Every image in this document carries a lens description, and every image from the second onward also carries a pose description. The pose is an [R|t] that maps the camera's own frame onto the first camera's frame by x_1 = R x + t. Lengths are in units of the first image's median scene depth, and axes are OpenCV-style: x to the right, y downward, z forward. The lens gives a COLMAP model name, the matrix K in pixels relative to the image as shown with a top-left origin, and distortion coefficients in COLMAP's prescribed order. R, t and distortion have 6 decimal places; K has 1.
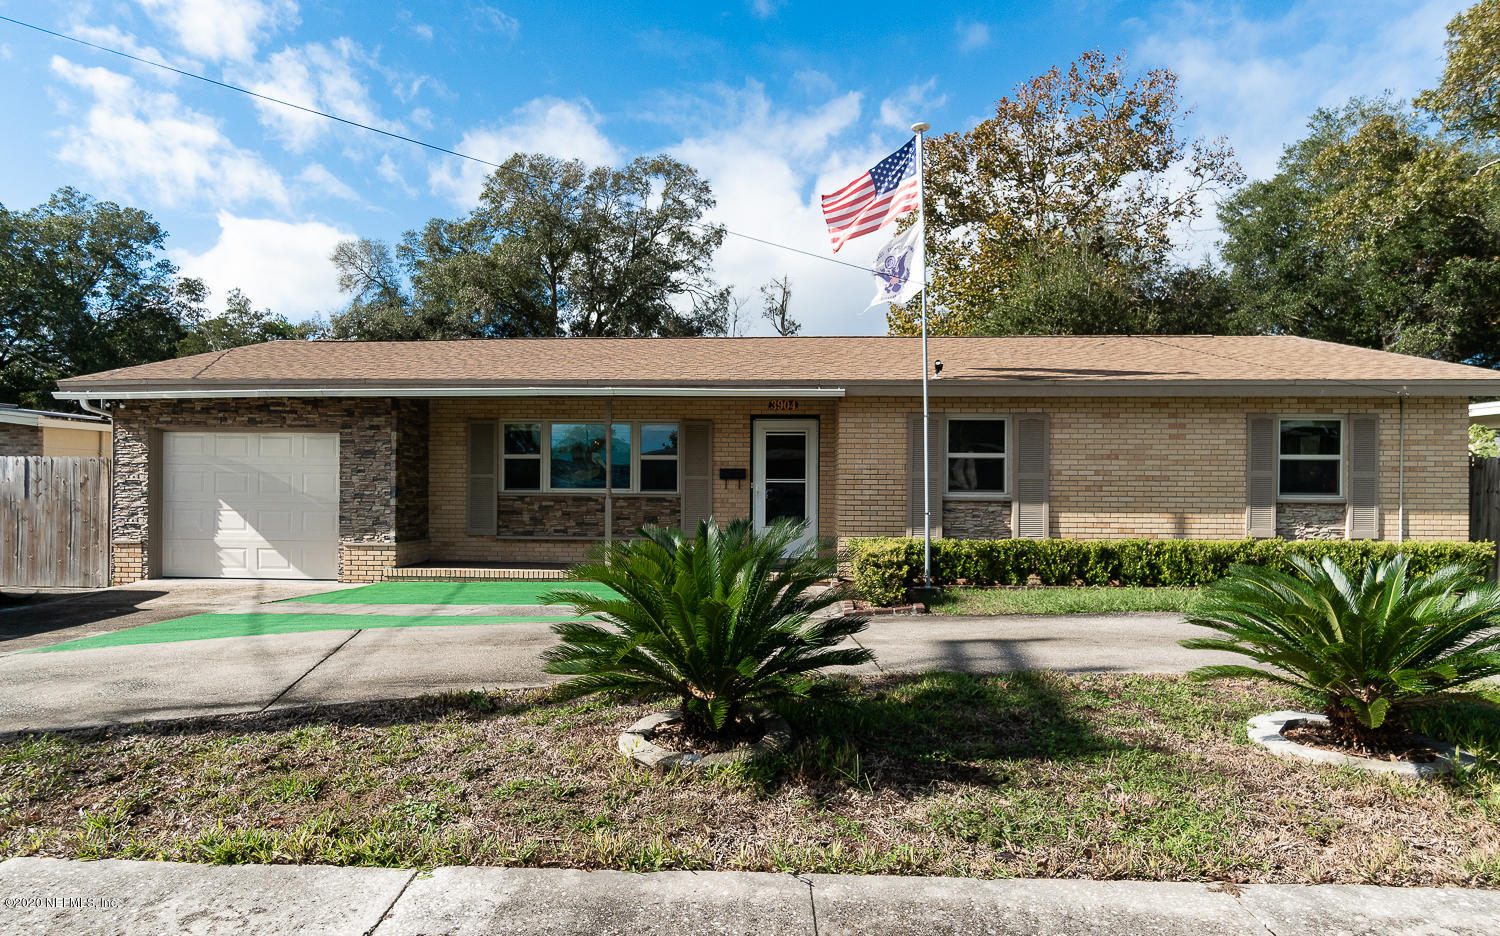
lens RADIAL K [[913.2, 0, 750.0], [0, 913.2, 468.0], [0, 0, 1]] dist [-0.008019, 0.019211]
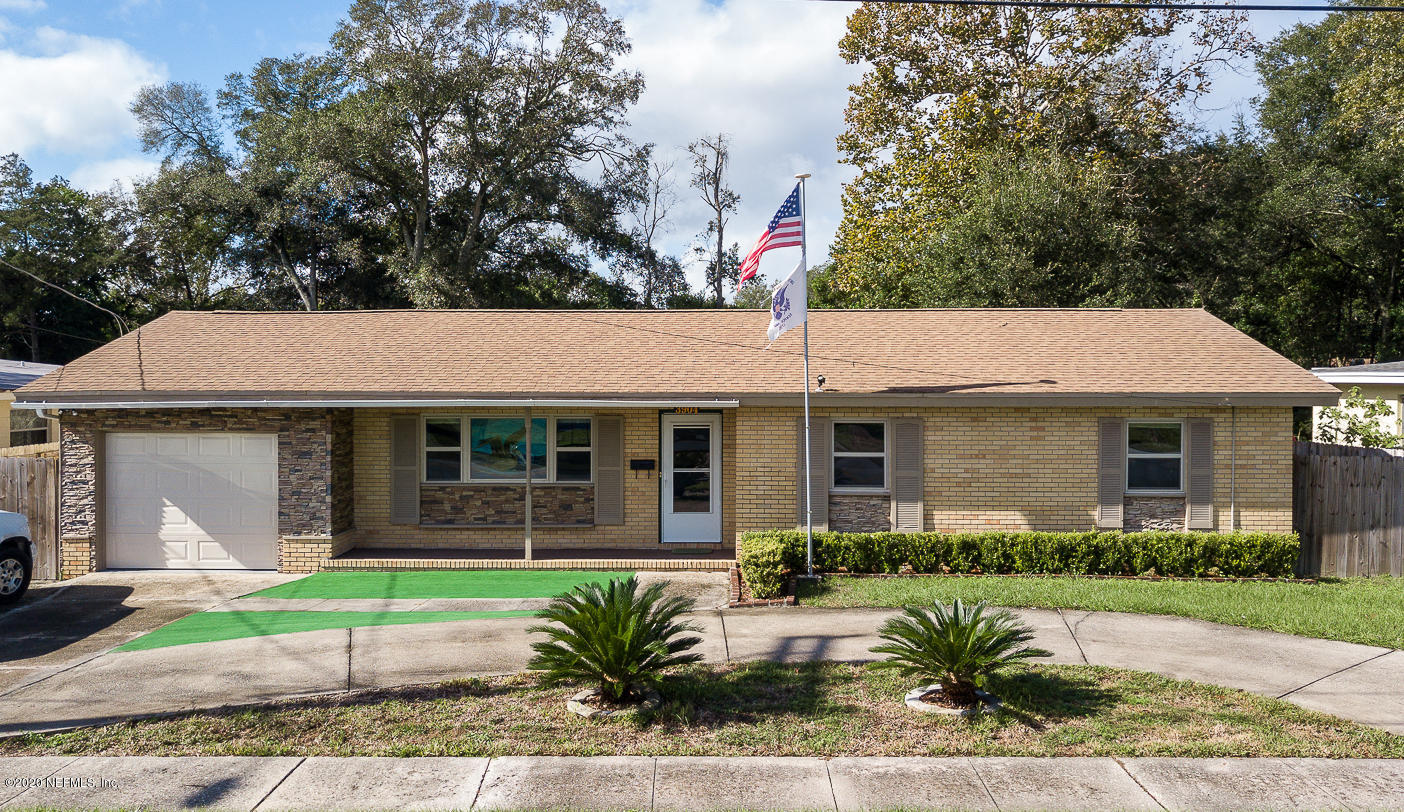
lens RADIAL K [[1154.0, 0, 716.9], [0, 1154.0, 398.8], [0, 0, 1]] dist [0.031935, -0.006146]
pose [[0.999368, -0.002856, 0.035446, 0.023813], [0.002175, 0.999813, 0.019241, -0.110732], [-0.035494, -0.019152, 0.999186, -0.406187]]
